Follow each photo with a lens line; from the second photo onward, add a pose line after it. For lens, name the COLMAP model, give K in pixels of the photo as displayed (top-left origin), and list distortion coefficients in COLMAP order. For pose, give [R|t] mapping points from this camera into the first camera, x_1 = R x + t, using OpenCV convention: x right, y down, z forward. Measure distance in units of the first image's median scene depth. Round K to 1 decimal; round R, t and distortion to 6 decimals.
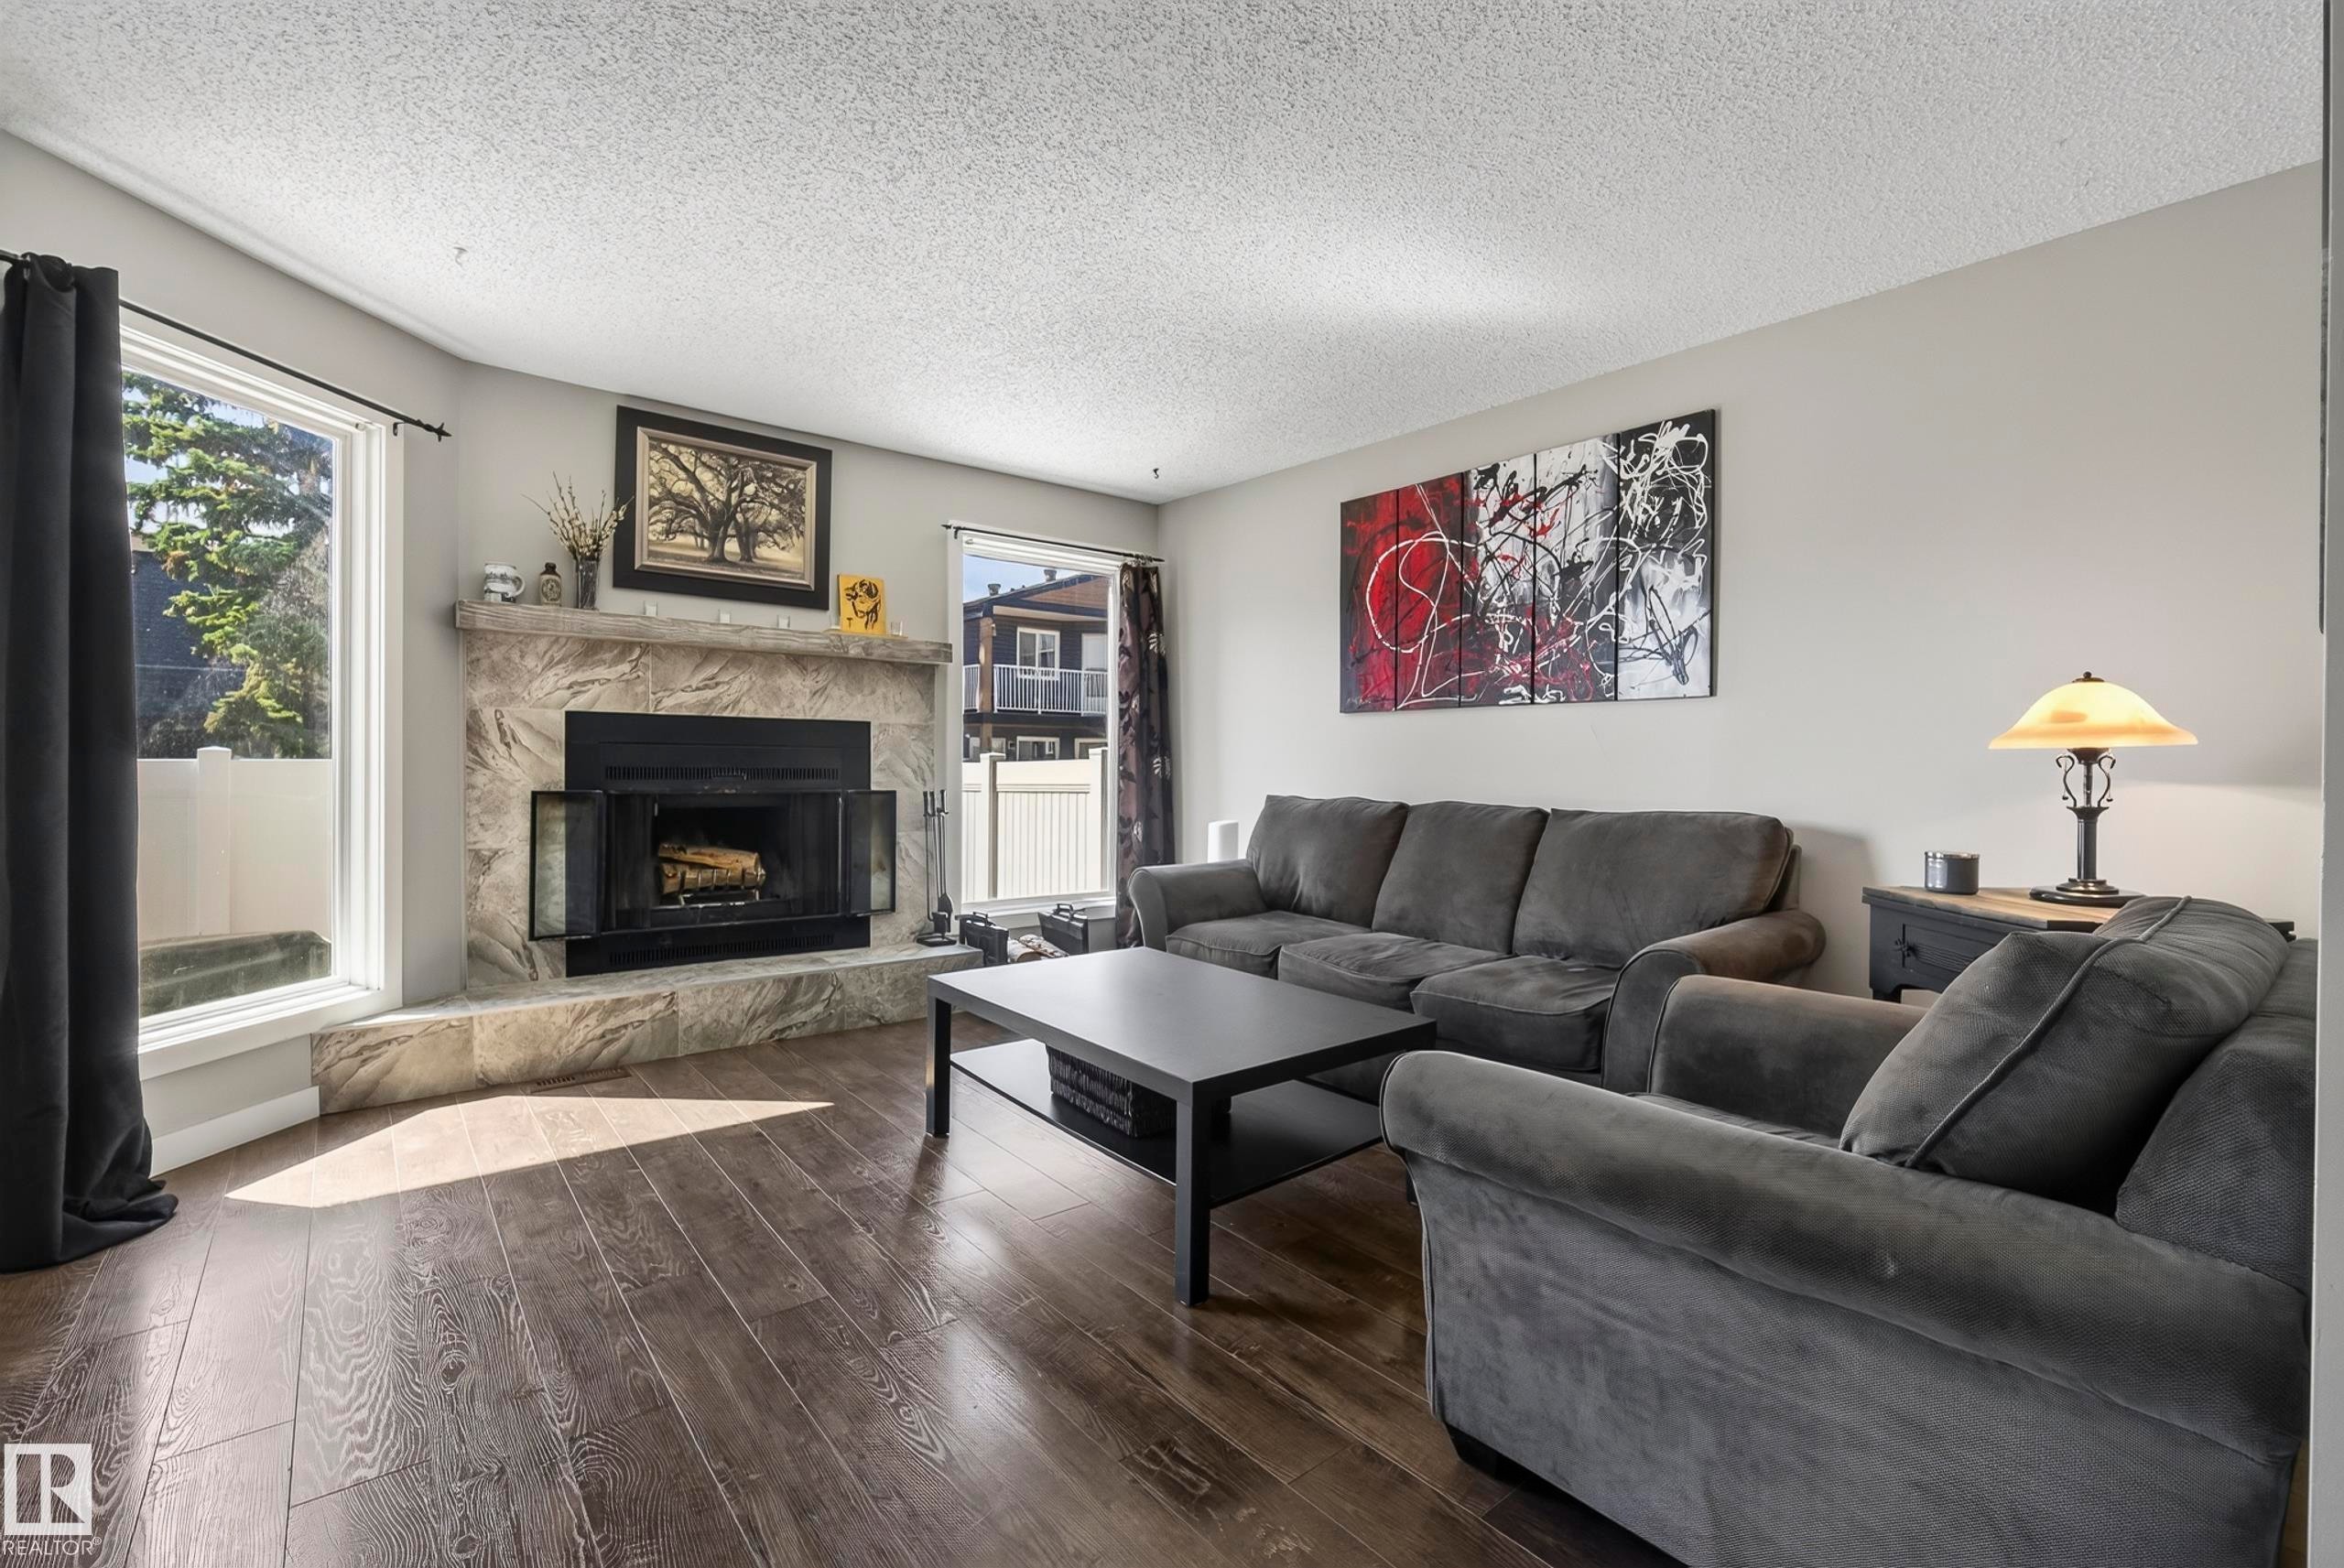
lens RADIAL K [[1010.8, 0, 1182.1], [0, 1010.8, 776.1], [0, 0, 1]] dist [-0.013159, 0.002371]
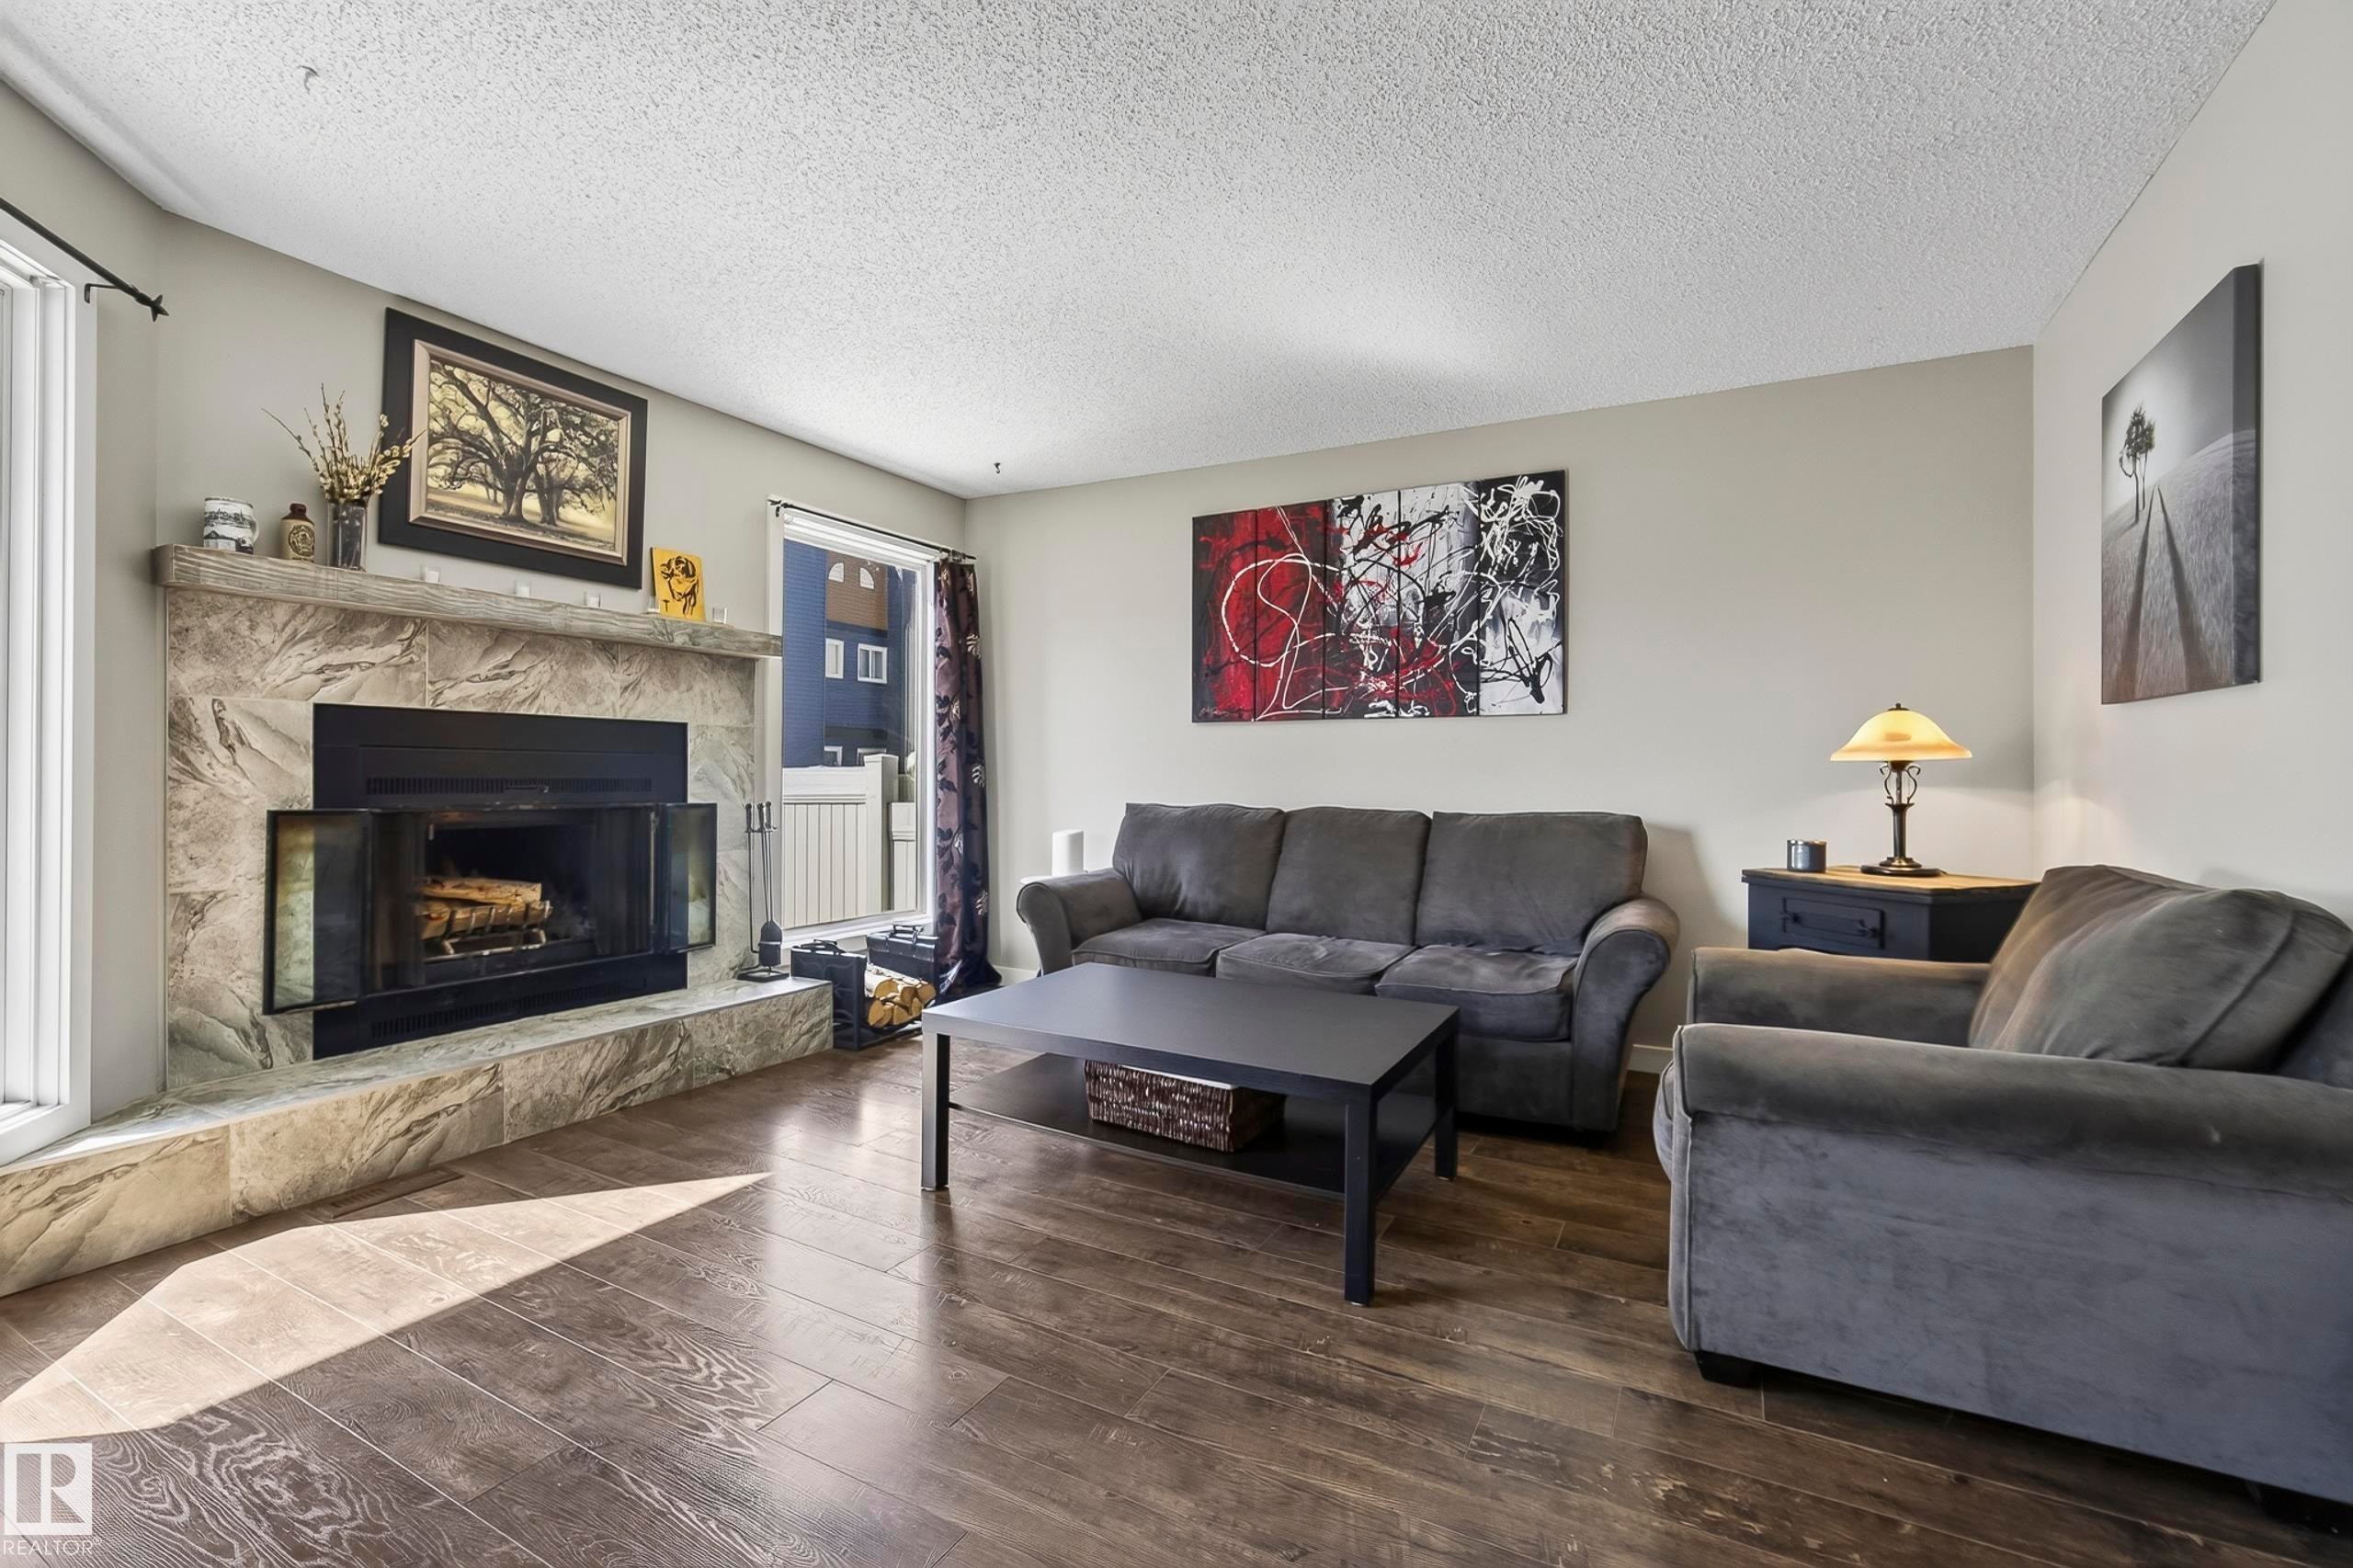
lens RADIAL K [[1014.8, 0, 1187.7], [0, 1014.8, 774.9], [0, 0, 1]] dist [-0.013159, 0.002371]
pose [[0.926556, -0.002958, 0.376146, -0.302279], [0.005988, 0.999958, -0.006889, -0.002502], [-0.376110, 0.008635, 0.926535, 0.064657]]
